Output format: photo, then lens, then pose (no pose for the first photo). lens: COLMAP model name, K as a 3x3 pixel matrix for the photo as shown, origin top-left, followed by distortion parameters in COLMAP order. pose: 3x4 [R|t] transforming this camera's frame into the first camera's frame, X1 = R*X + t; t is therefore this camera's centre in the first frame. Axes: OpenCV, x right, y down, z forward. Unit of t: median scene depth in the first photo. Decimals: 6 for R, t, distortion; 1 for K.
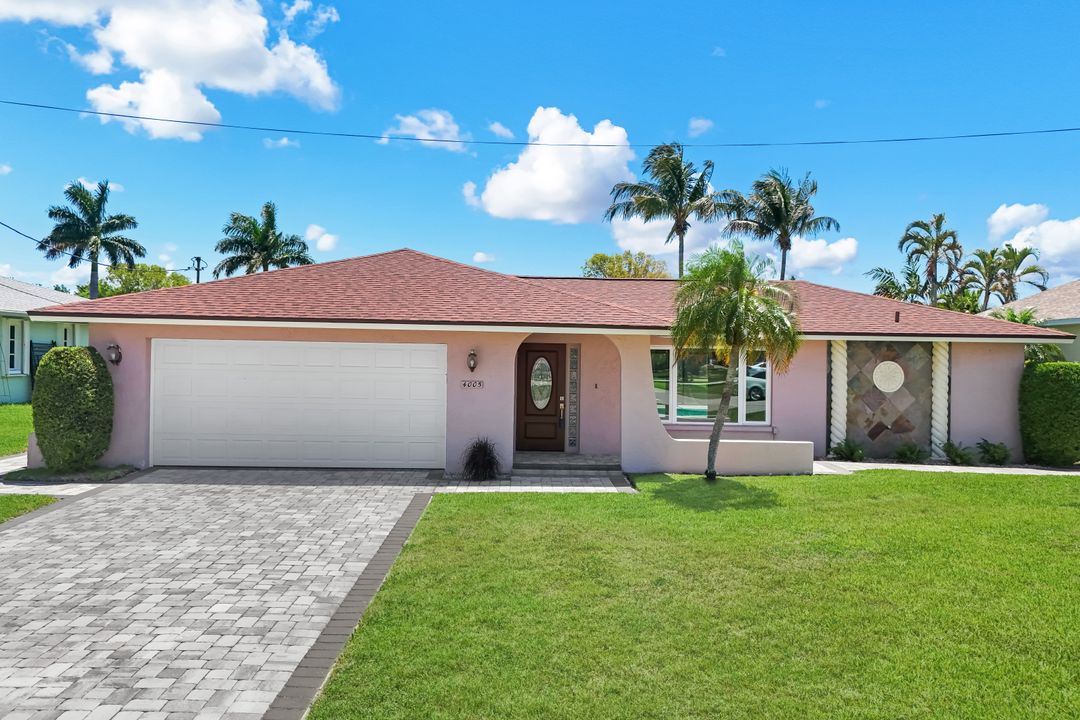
lens RADIAL K [[827.1, 0, 540.0], [0, 827.1, 360.0], [0, 0, 1]] dist [0.004019, 0.002723]
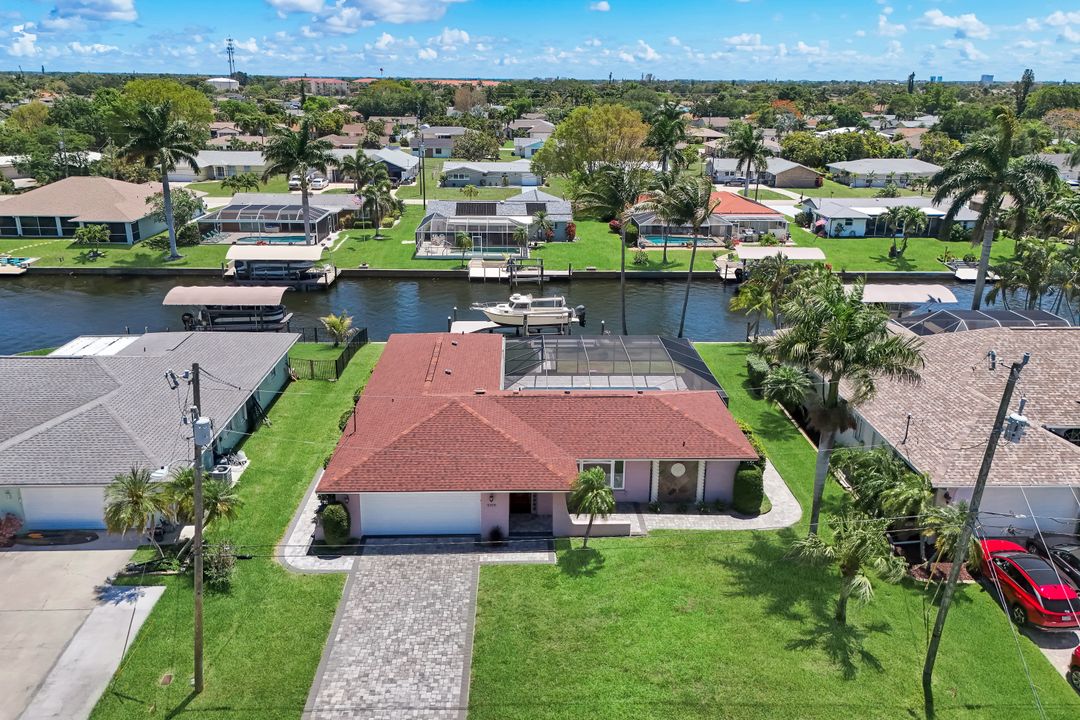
lens RADIAL K [[795.2, 0, 540.0], [0, 795.2, 360.0], [0, 0, 1]] dist [0.003690, 0.002096]
pose [[0.999848, -0.017386, -0.000923, 0.060136], [0.016748, 0.945987, 0.323771, -0.949374], [-0.004756, -0.323737, 0.946135, -0.909104]]
